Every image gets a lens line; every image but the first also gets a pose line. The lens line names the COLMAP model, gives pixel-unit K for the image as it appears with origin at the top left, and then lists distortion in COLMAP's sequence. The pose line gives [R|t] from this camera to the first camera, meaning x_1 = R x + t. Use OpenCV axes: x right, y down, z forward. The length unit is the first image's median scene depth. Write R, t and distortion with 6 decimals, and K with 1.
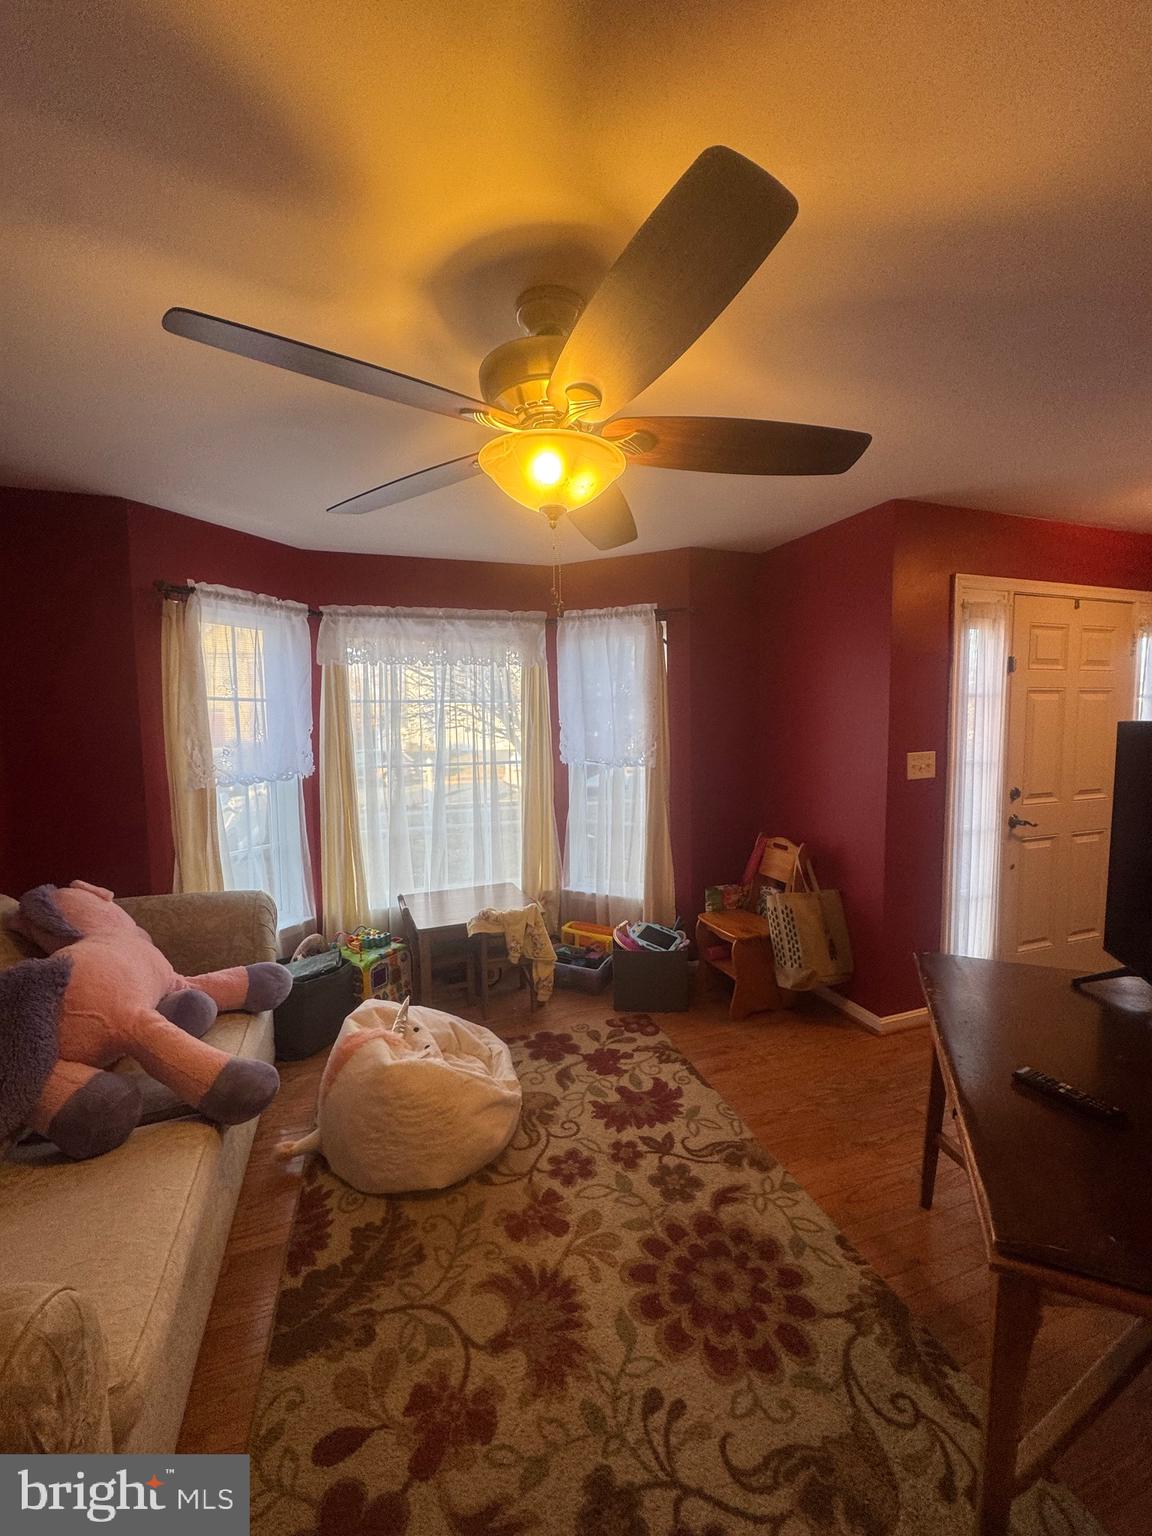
lens RADIAL K [[613.5, 0, 575.7], [0, 613.5, 772.9], [0, 0, 1]] dist [-0.001854, 0.000623]
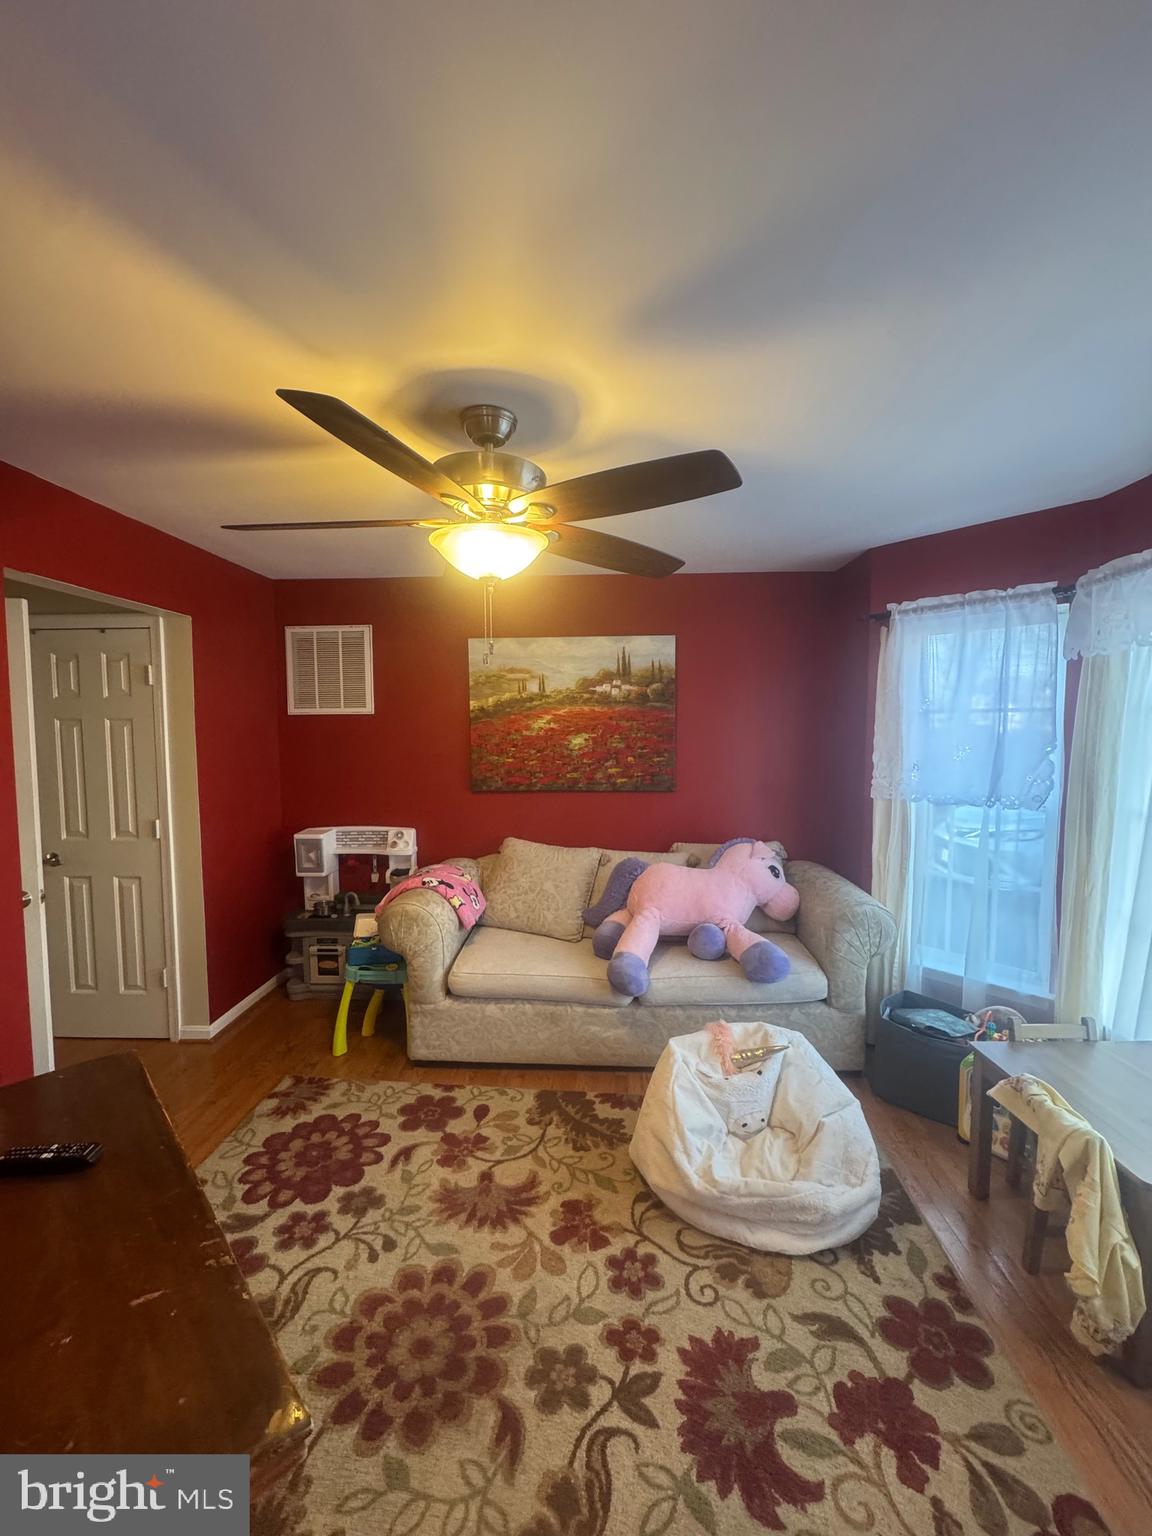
lens RADIAL K [[613.5, 0, 575.4], [0, 613.5, 766.7], [0, 0, 1]] dist [-0.001854, 0.000623]
pose [[-0.379197, 0.073772, -0.922371, 0.855899], [-0.067687, 0.991935, 0.107162, -0.157880], [0.922837, 0.103068, -0.371145, 1.321930]]
